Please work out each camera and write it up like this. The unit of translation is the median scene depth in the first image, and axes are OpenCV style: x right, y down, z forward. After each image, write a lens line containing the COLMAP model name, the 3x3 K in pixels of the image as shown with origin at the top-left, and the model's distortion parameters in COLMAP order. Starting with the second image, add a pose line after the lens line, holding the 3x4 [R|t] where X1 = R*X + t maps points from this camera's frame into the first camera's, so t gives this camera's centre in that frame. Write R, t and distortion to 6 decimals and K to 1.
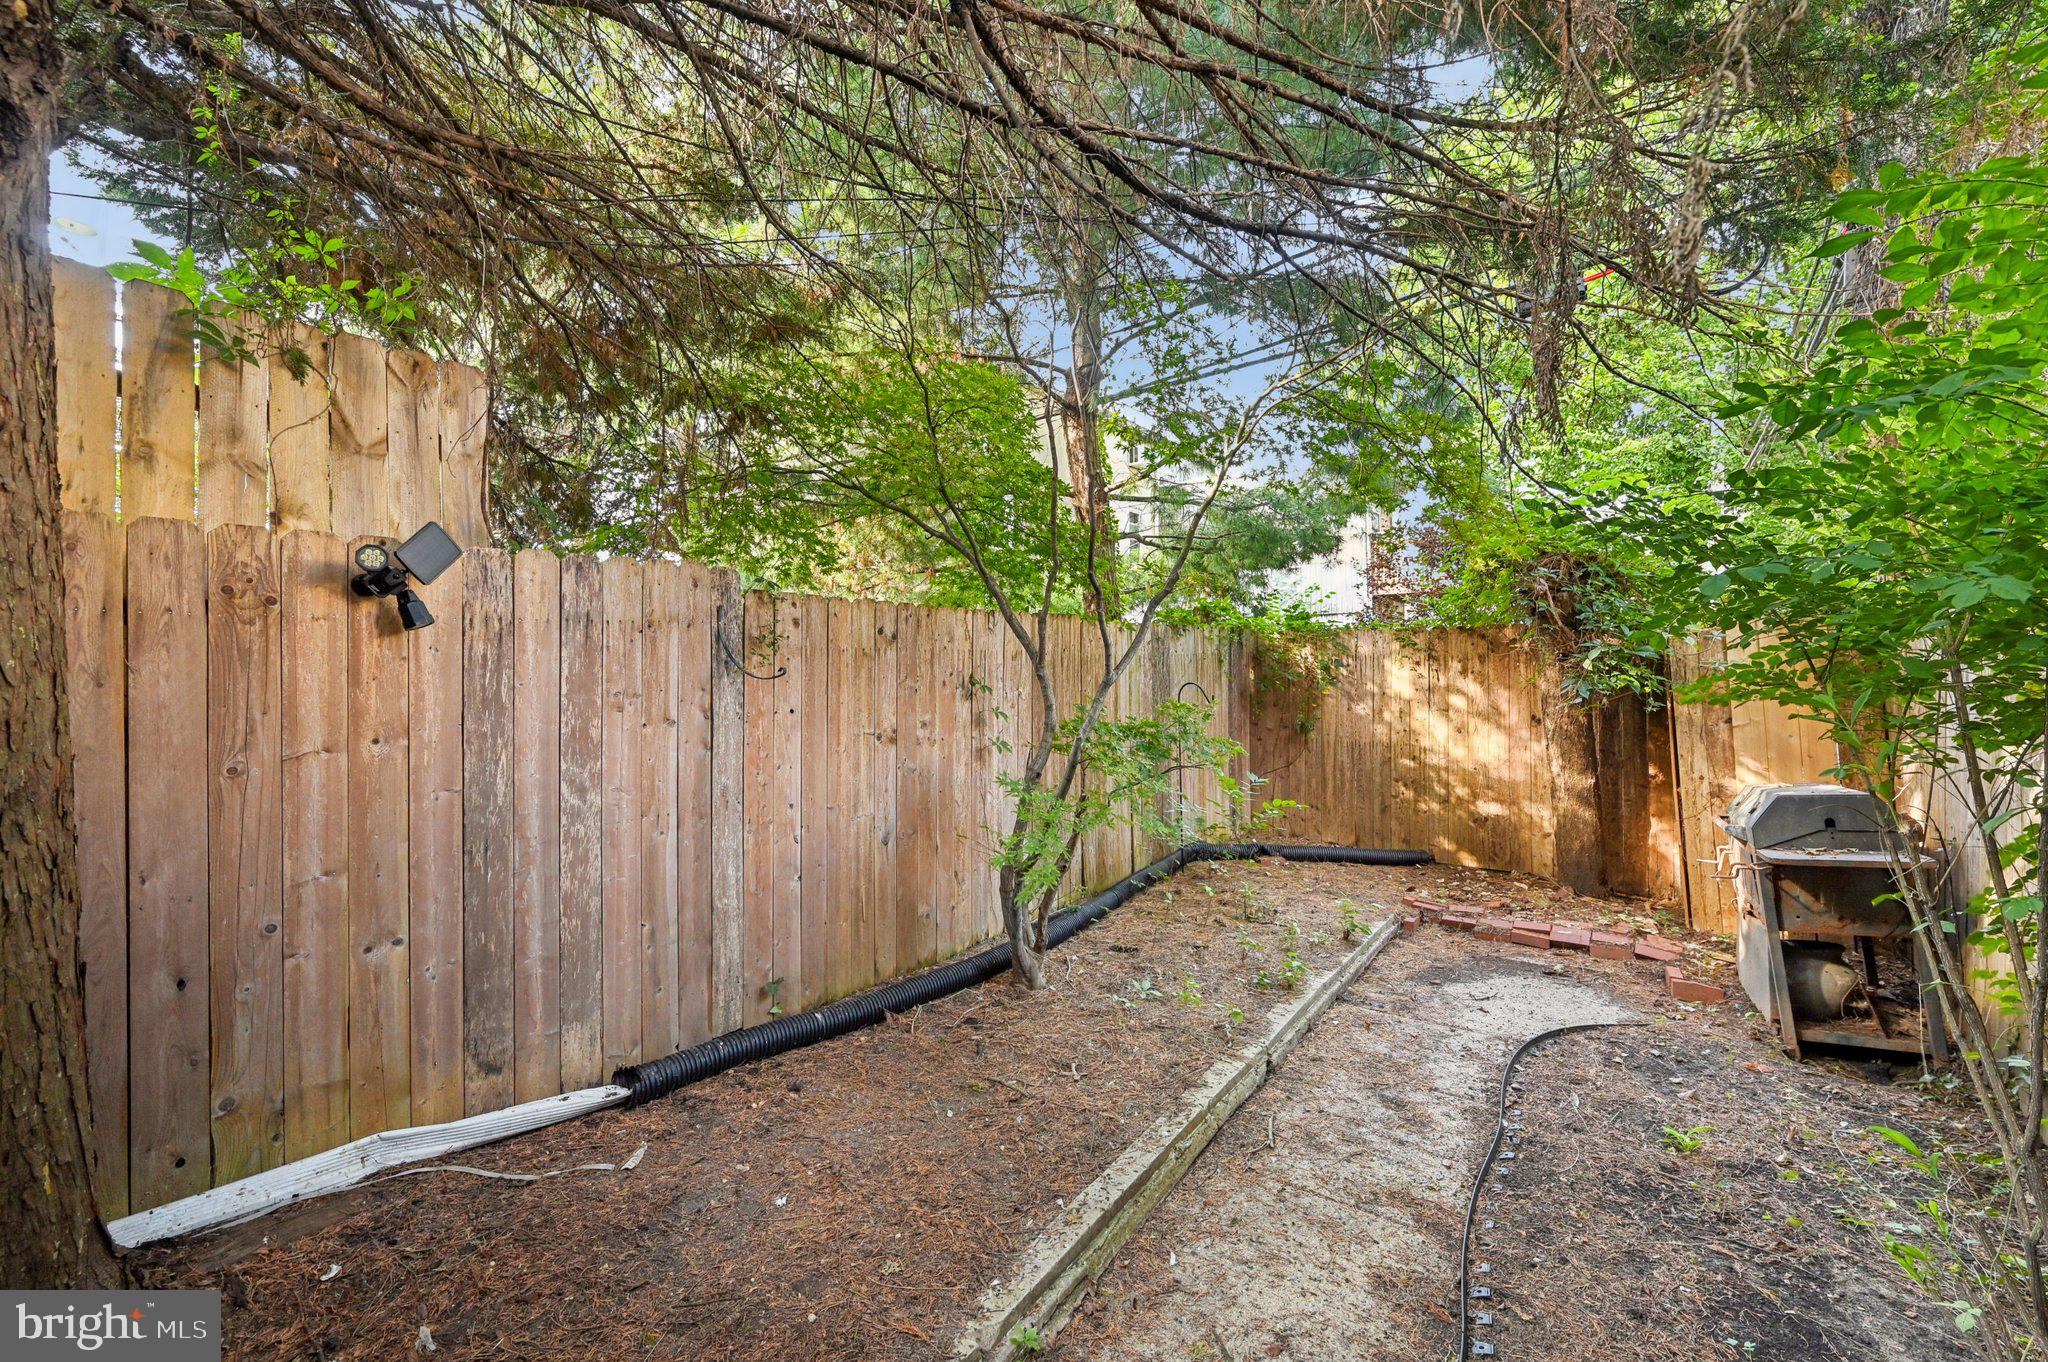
lens RADIAL K [[811.2, 0, 1036.7], [0, 811.2, 682.4], [0, 0, 1]] dist [0.000047, -0.000101]
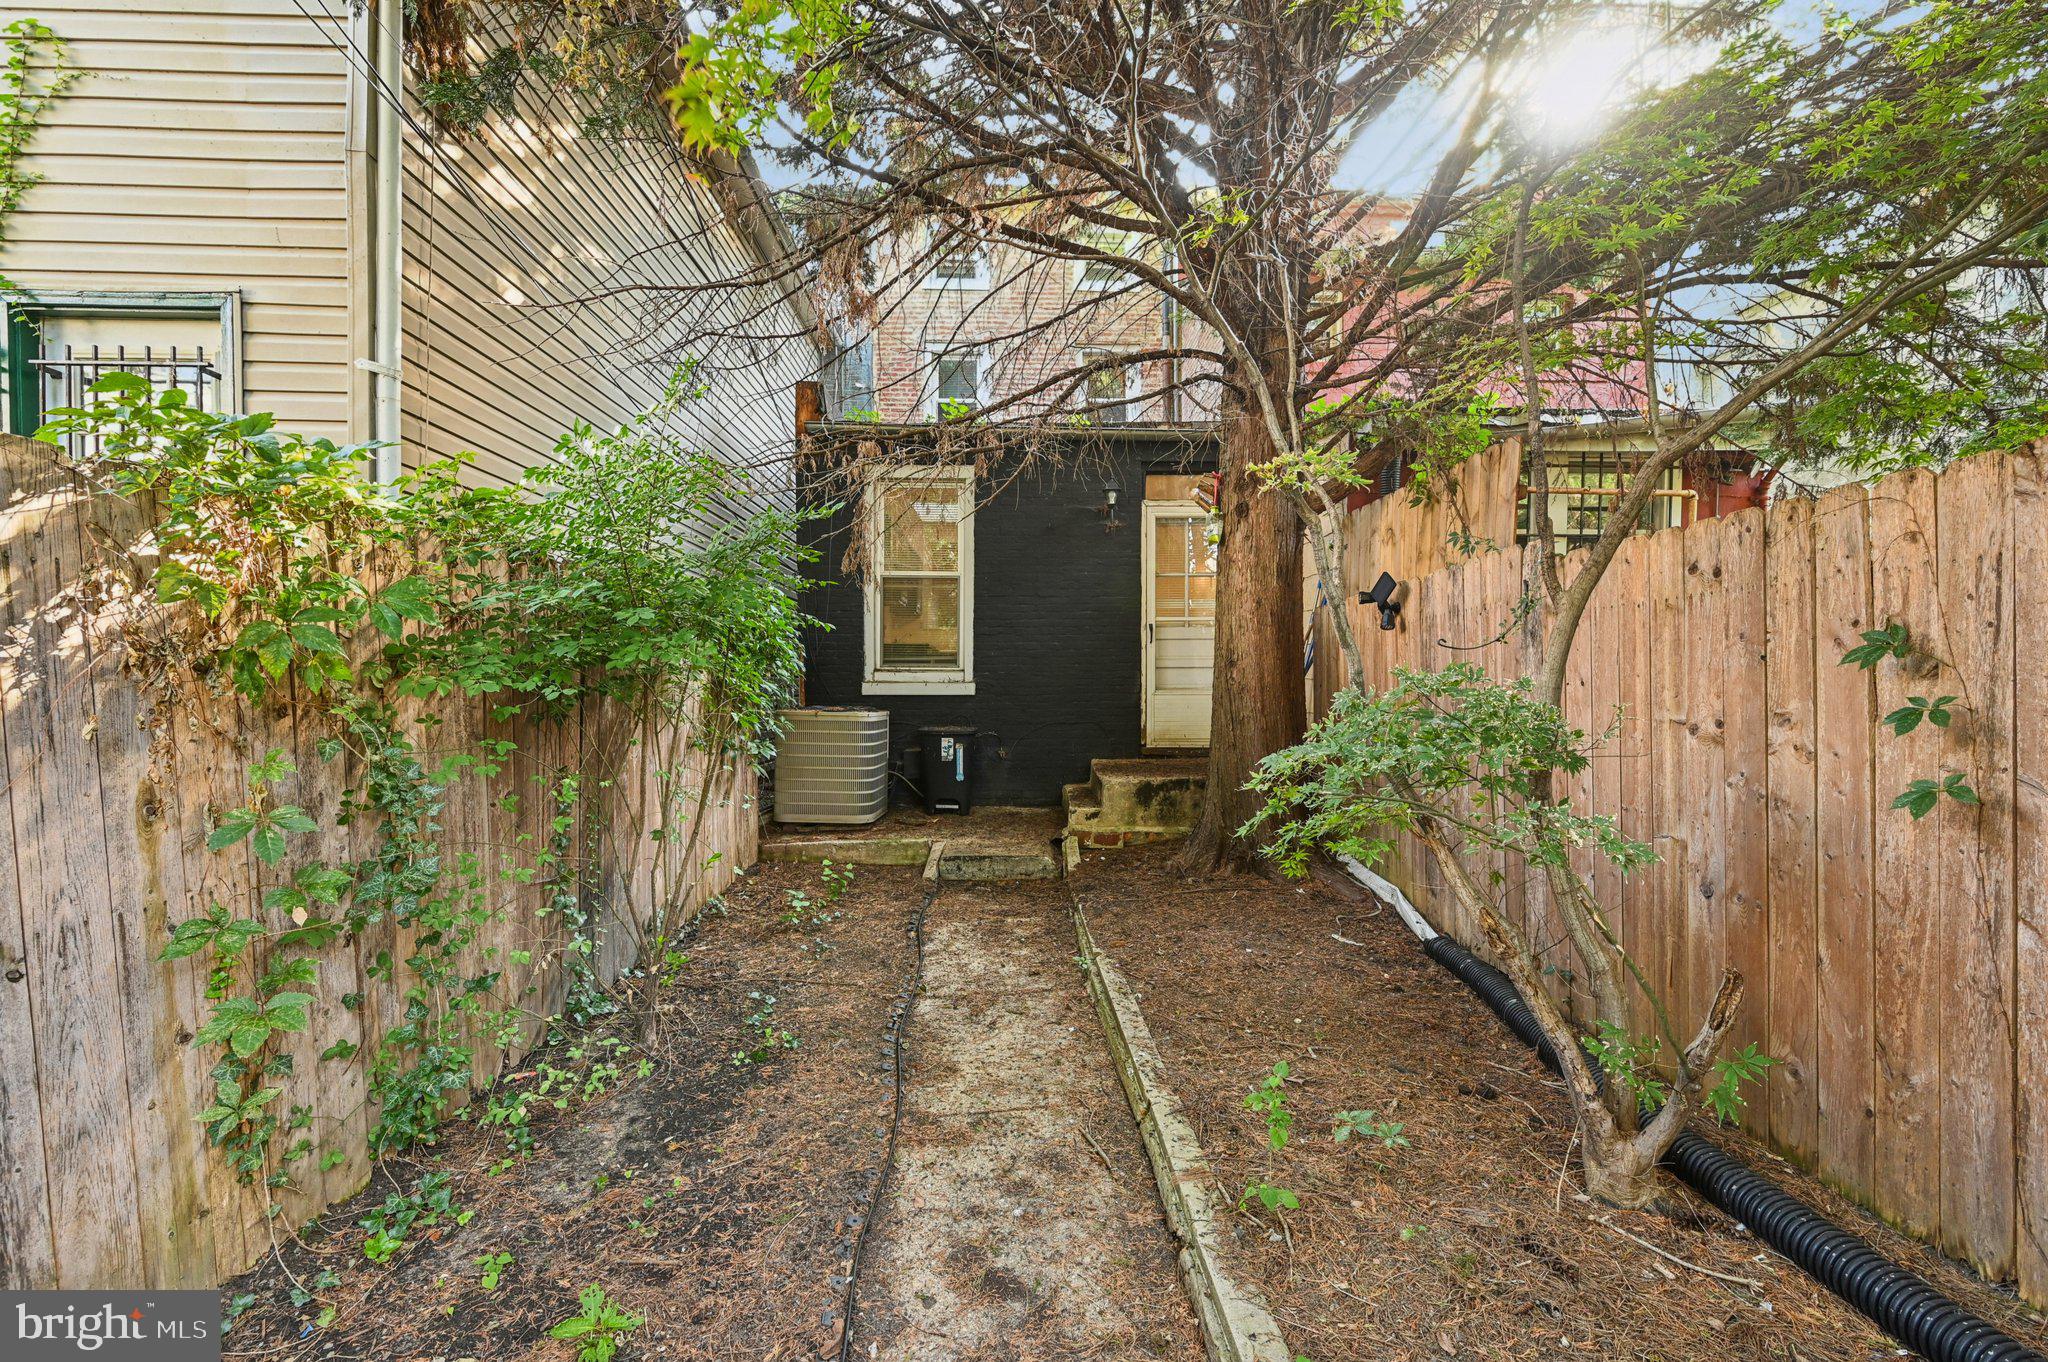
lens RADIAL K [[811.2, 0, 1036.7], [0, 811.2, 682.4], [0, 0, 1]] dist [0.000047, -0.000101]
pose [[-0.789834, 0.001705, -0.613318, 0.853863], [-0.000397, 0.999995, 0.003290, 0.037095], [0.613321, 0.002842, -0.789829, 1.600841]]
